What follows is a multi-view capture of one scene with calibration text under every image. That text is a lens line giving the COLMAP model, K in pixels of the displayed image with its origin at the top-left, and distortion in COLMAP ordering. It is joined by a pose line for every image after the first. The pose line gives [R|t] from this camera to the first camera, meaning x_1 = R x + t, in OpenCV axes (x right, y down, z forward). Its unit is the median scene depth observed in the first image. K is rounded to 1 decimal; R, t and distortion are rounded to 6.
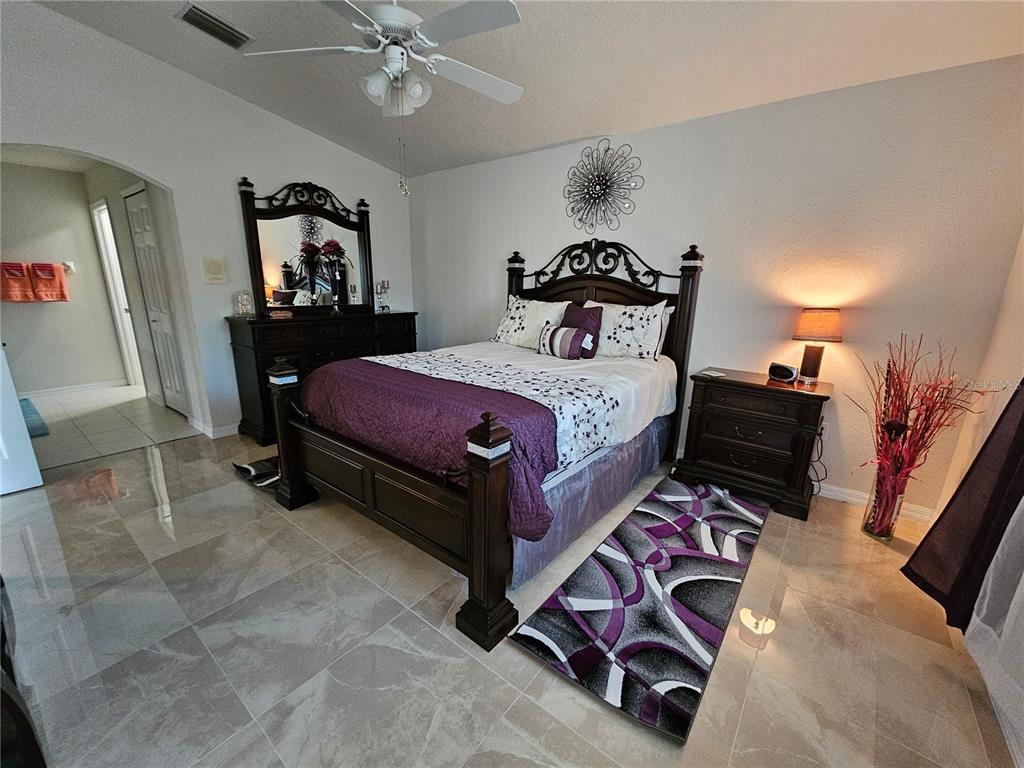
lens RADIAL K [[419.4, 0, 513.9], [0, 419.4, 393.2], [0, 0, 1]] dist [-0.000034, -0.000007]
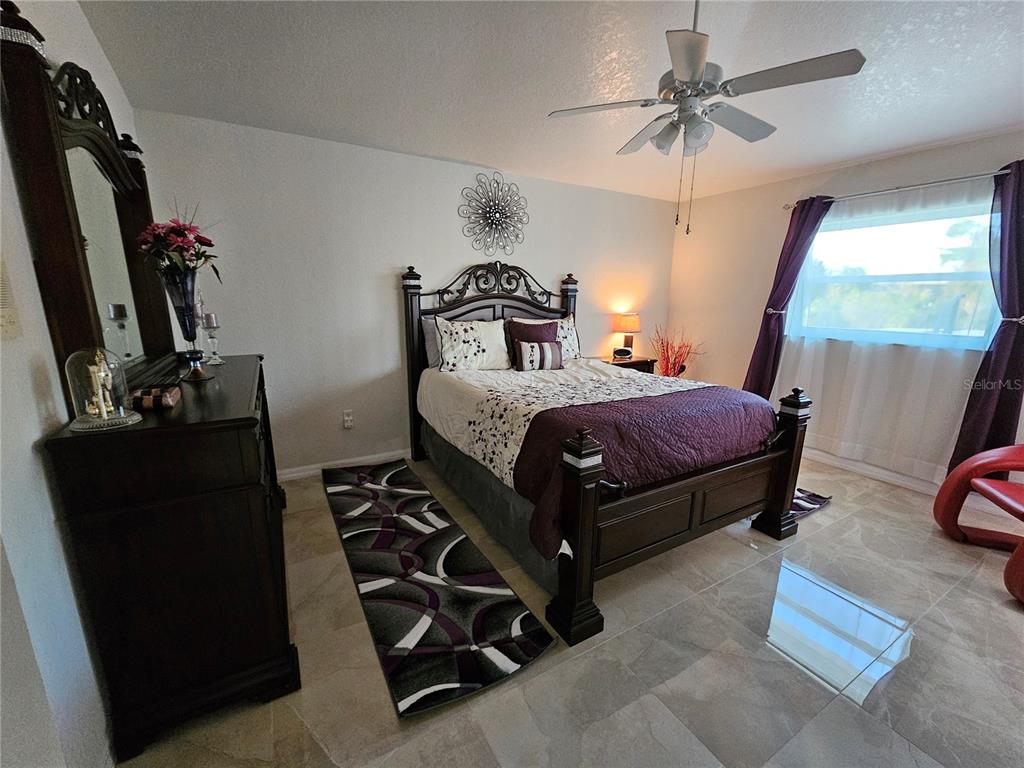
lens RADIAL K [[419.4, 0, 513.9], [0, 419.4, 393.2], [0, 0, 1]] dist [-0.000034, -0.000007]
pose [[0.375066, -0.217913, 0.901021, -0.794265], [0.235112, 0.962558, 0.134927, -0.165571], [-0.896687, 0.161235, 0.412256, 0.537208]]
